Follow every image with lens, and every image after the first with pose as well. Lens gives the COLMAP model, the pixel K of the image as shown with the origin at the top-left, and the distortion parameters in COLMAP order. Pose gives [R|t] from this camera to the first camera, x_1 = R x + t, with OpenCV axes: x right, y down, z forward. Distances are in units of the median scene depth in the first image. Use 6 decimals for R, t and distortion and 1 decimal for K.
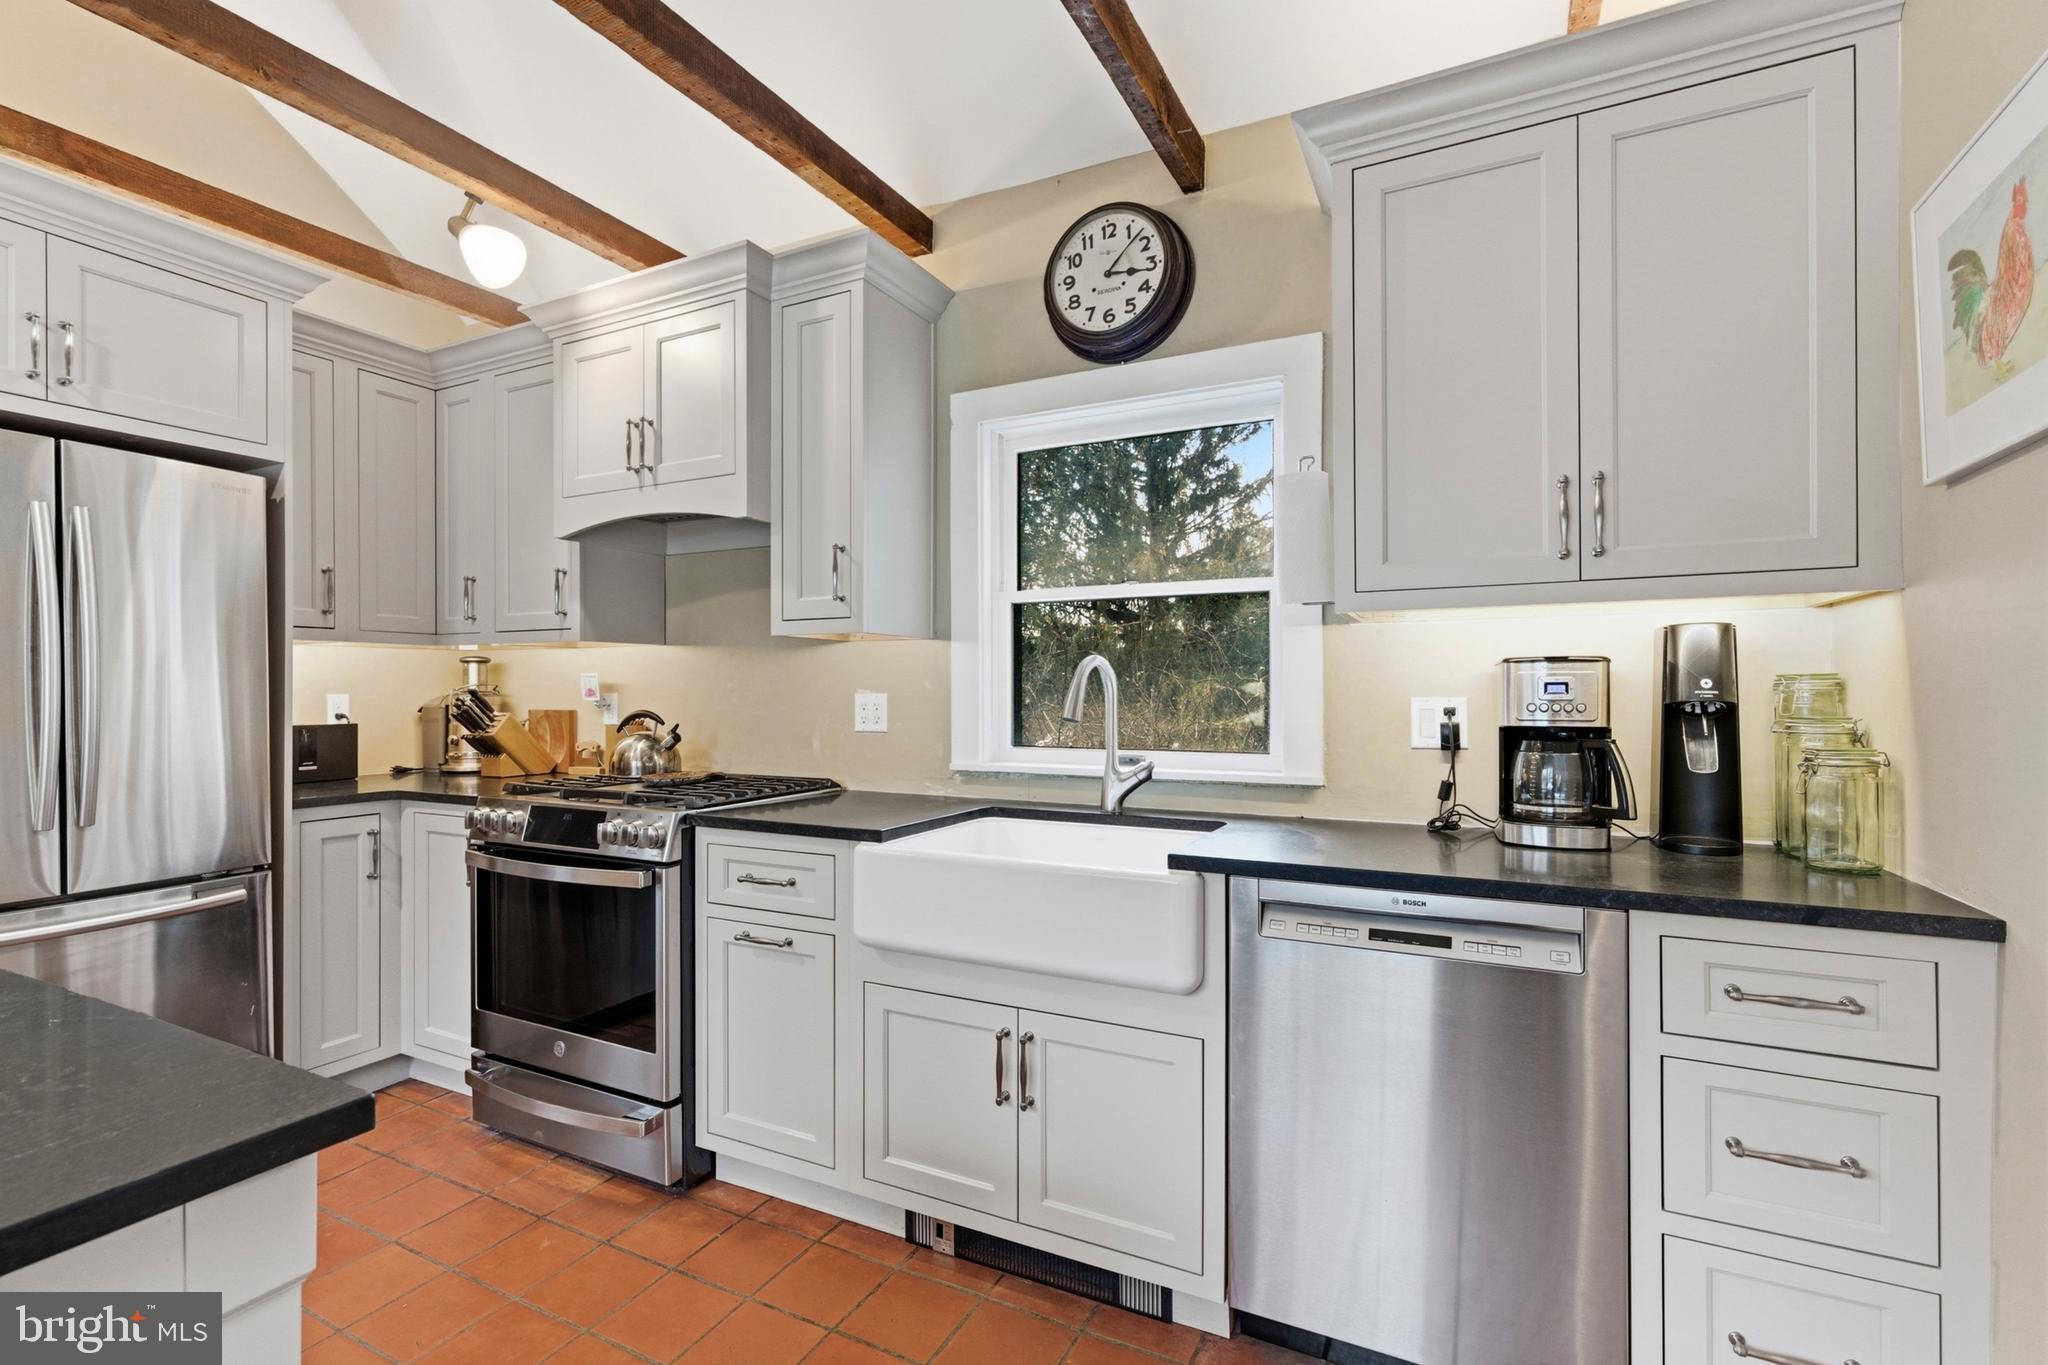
lens RADIAL K [[923.3, 0, 1019.4], [0, 923.3, 688.0], [0, 0, 1]] dist [-0.003125, 0.001642]
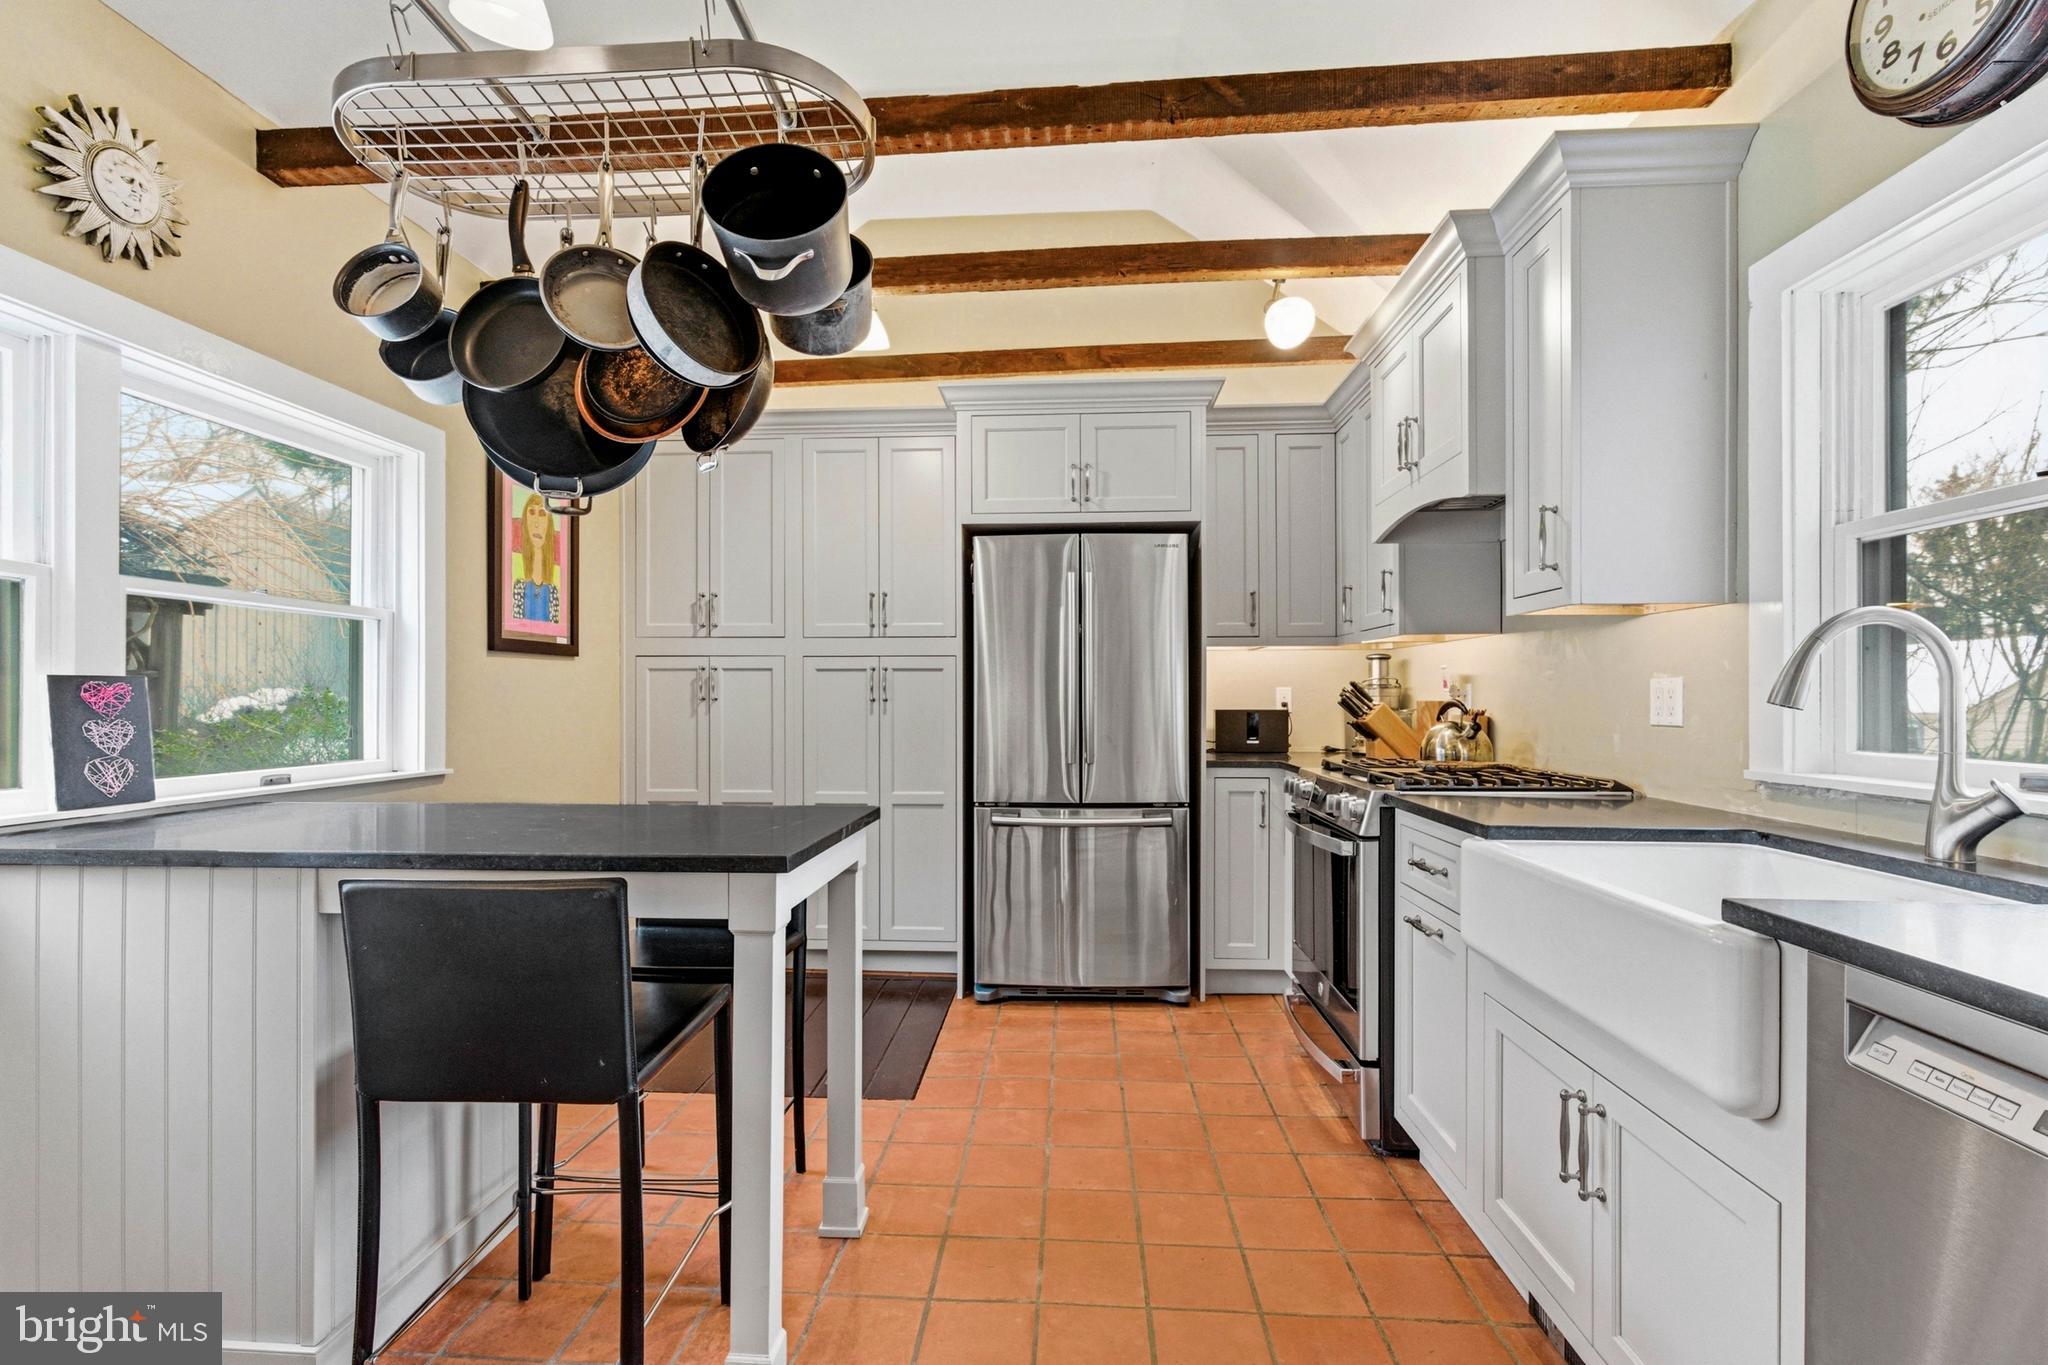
lens RADIAL K [[923.3, 0, 1010.0], [0, 923.3, 692.4], [0, 0, 1]] dist [-0.003125, 0.001642]
pose [[0.387542, -0.003781, -0.921844, 0.393442], [0.002277, 0.999992, -0.003144, 0.022013], [0.921849, -0.000881, 0.387548, 0.184656]]
